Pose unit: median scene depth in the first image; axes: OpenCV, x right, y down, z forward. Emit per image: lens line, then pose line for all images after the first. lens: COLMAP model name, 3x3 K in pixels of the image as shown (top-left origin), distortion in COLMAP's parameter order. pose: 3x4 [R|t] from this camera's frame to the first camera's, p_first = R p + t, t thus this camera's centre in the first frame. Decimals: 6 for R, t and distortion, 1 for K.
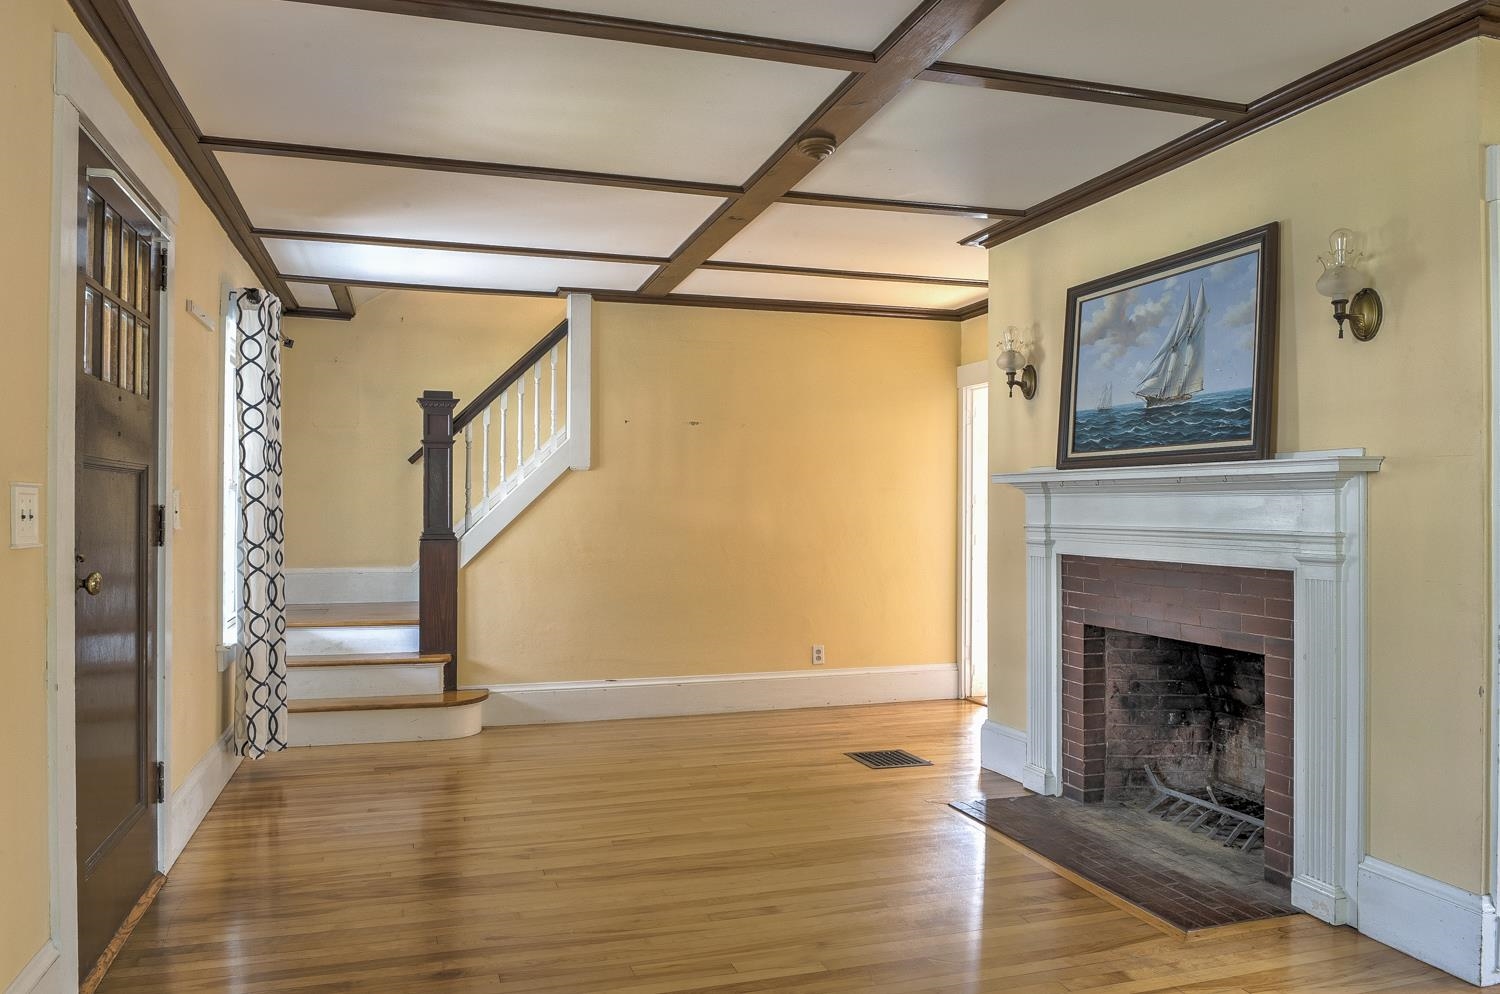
lens RADIAL K [[1091.1, 0, 750.0], [0, 1091.1, 497.0], [0, 0, 1]] dist [-0.000243, -0.000168]
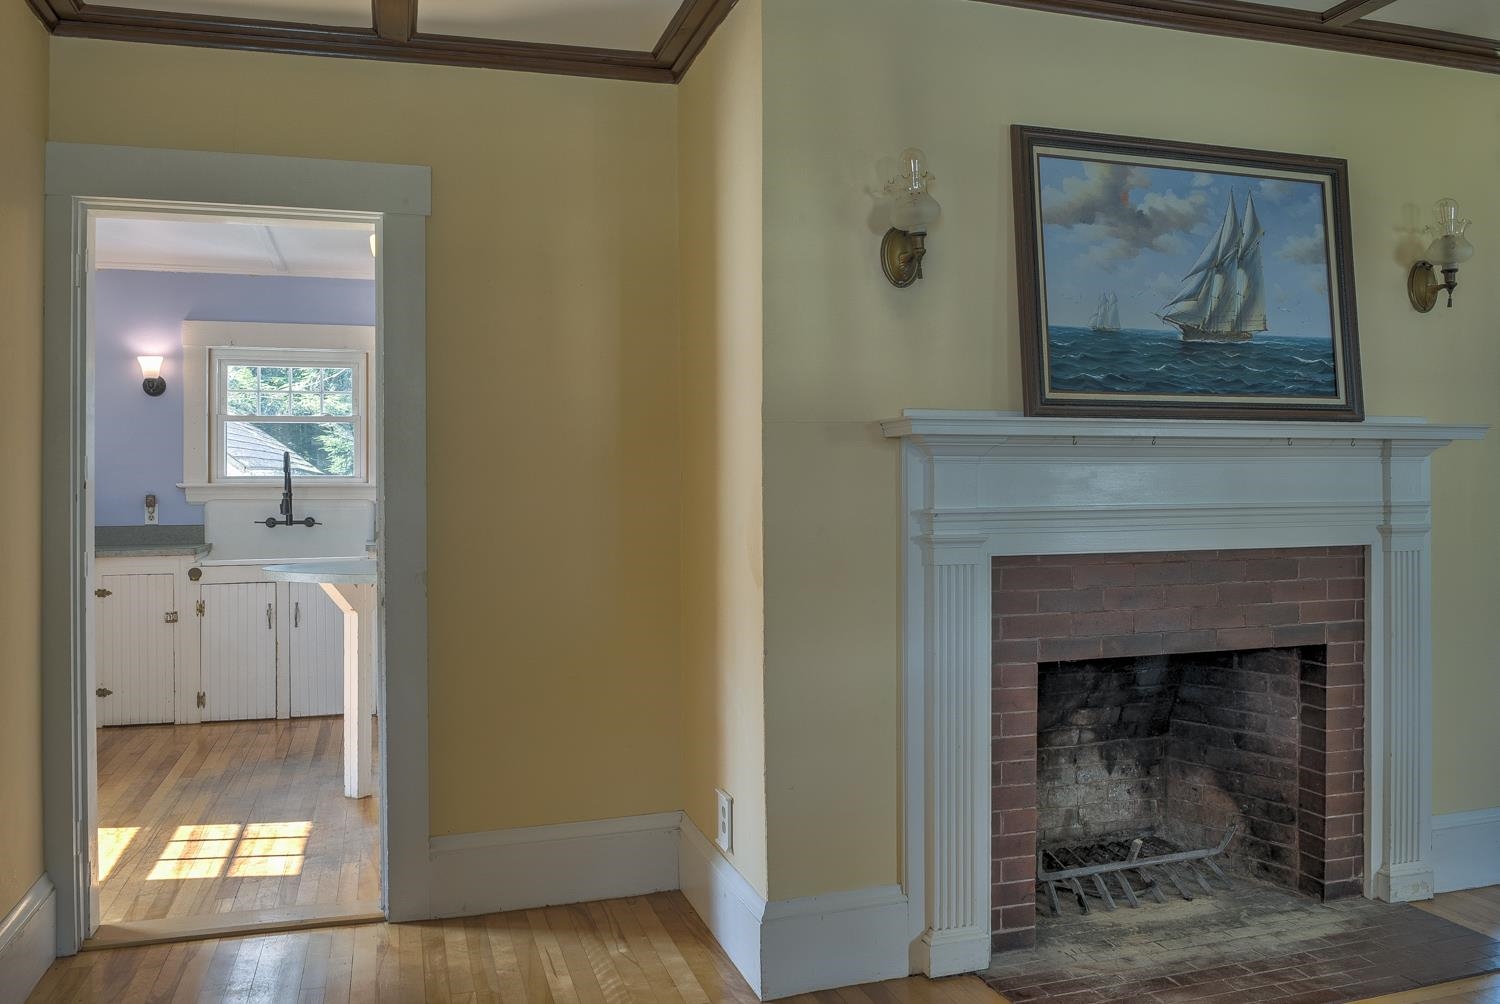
lens RADIAL K [[1132.0, 0, 750.0], [0, 1132.0, 502.0], [0, 0, 1]] dist [-0.009958, -0.009905]
pose [[0.005847, 0.002752, 0.999979, -0.394613], [0.005639, 0.999980, -0.002785, 0.026742], [-0.999967, 0.005655, 0.005831, 1.303838]]
